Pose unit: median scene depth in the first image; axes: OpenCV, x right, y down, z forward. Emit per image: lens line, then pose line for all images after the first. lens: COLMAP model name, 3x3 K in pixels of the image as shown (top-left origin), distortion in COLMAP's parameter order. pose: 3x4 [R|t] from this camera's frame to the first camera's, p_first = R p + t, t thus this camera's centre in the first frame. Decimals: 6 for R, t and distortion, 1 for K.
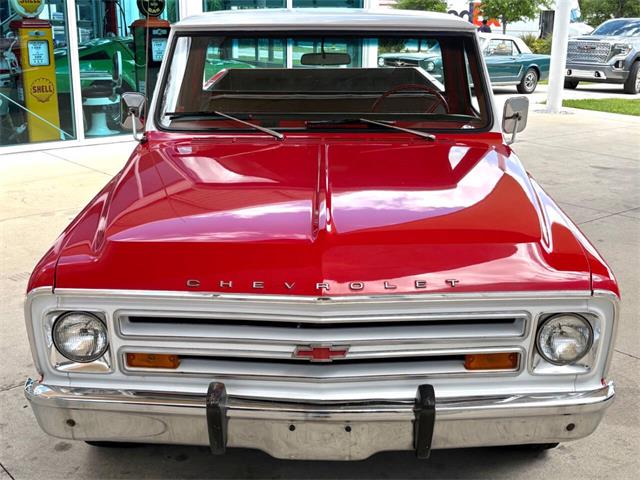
lens RADIAL K [[840.9, 0, 316.5], [0, 840.9, 240.0], [0, 0, 1]] dist [0.032229, 0.000000]
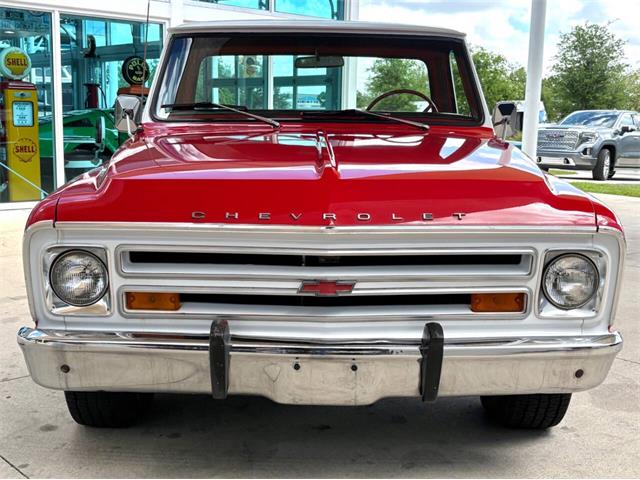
lens RADIAL K [[840.9, 0, 317.9], [0, 840.9, 240.7], [0, 0, 1]] dist [0.032229, 0.000000]
pose [[0.999404, 0.006674, 0.033857, -0.036847], [-0.002541, 0.992692, -0.120650, 0.187539], [-0.034415, 0.120492, 0.992118, 0.018613]]
